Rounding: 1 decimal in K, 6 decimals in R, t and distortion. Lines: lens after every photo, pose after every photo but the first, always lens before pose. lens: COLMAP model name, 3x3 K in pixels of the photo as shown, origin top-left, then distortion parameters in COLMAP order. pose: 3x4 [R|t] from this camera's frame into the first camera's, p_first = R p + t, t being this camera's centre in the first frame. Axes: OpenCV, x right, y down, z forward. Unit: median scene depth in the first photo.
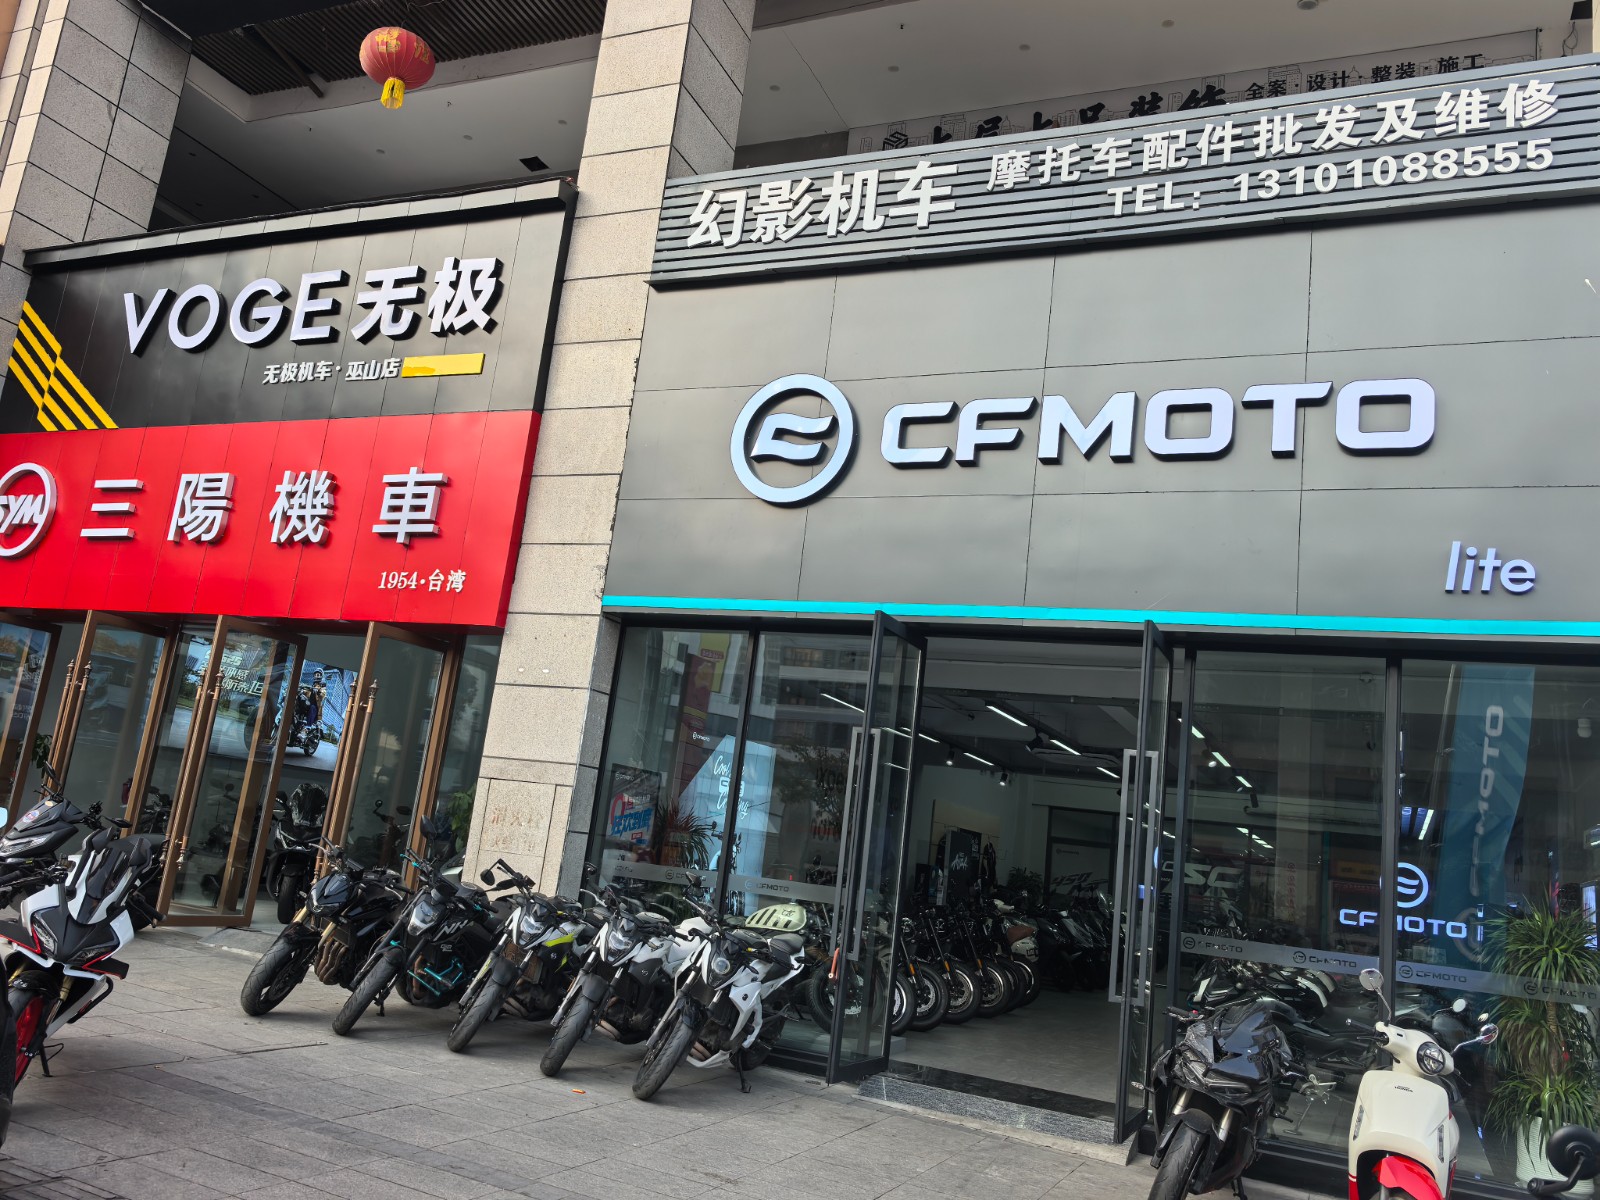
lens RADIAL K [[1257.8, 0, 792.3], [0, 1257.8, 601.9], [0, 0, 1]] dist [0.010662, 0.001186]
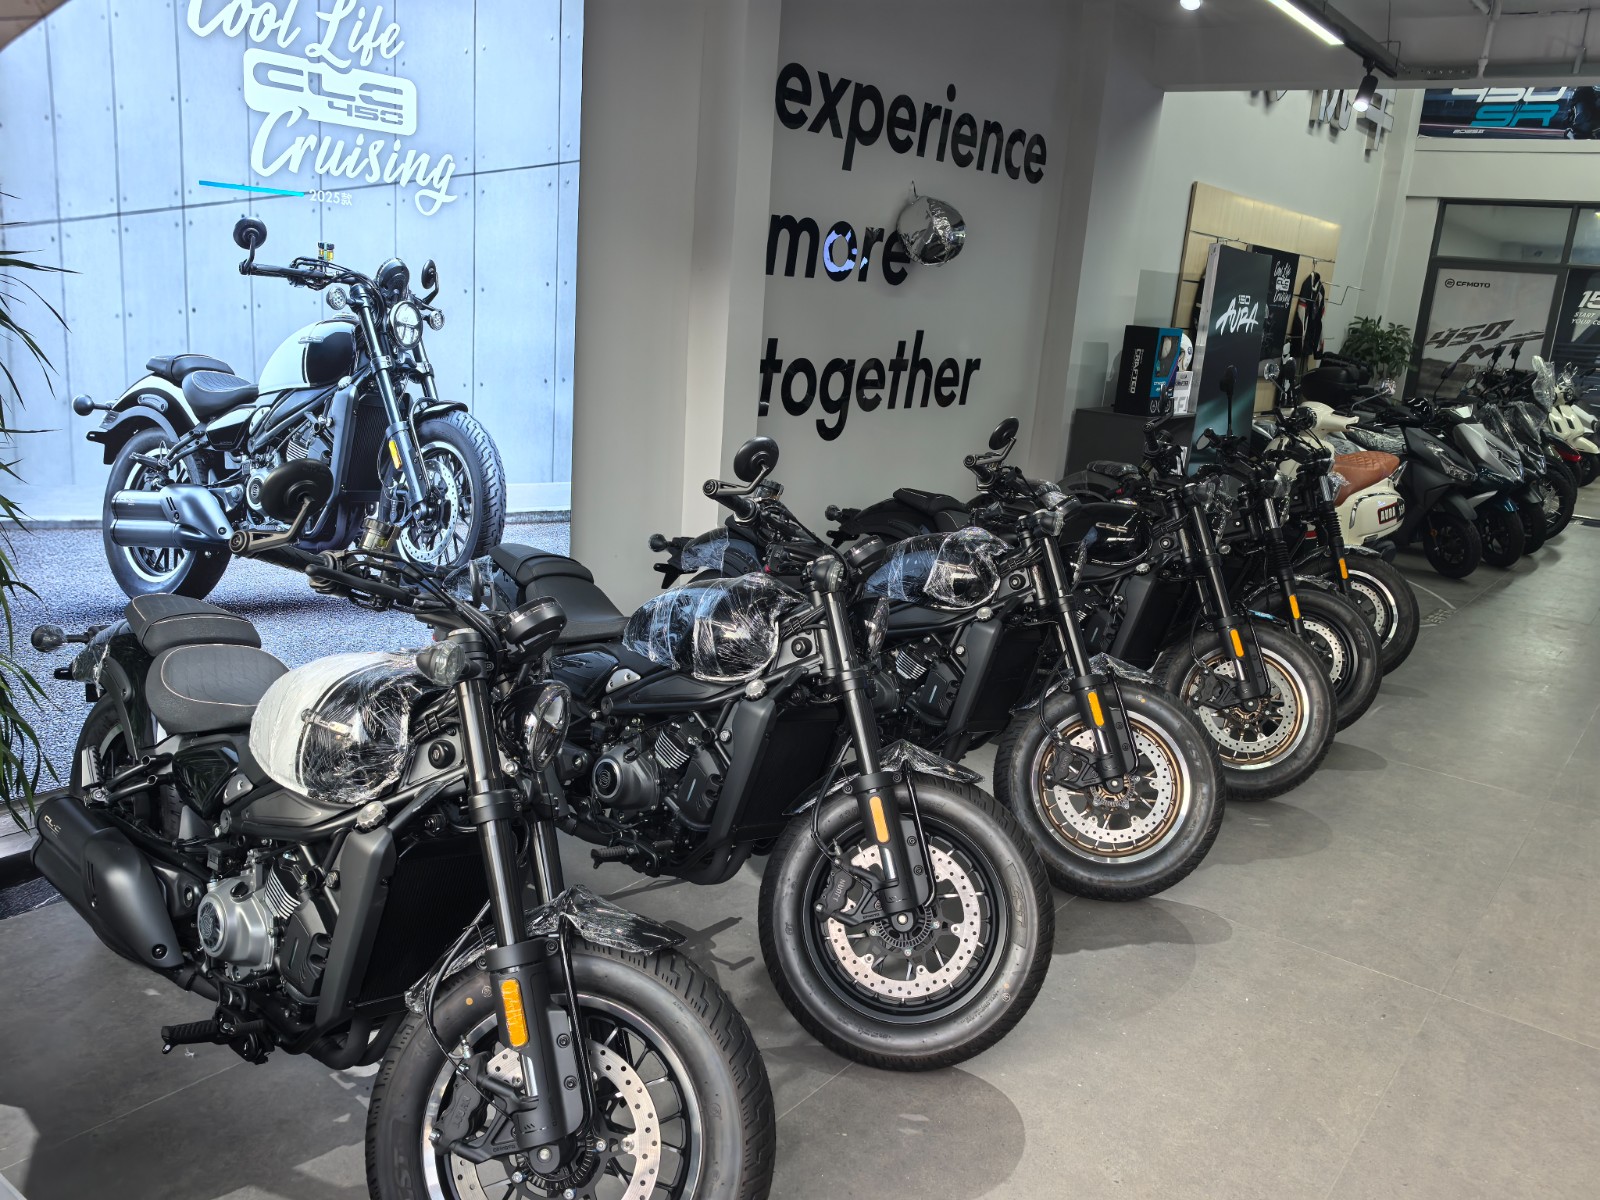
lens RADIAL K [[1257.8, 0, 808.4], [0, 1257.8, 610.5], [0, 0, 1]] dist [0.010662, 0.001186]
pose [[0.974396, 0.013070, -0.224457, 0.077169], [0.082256, 0.908379, 0.409977, 0.093443], [0.209251, -0.417943, 0.884046, 0.468272]]
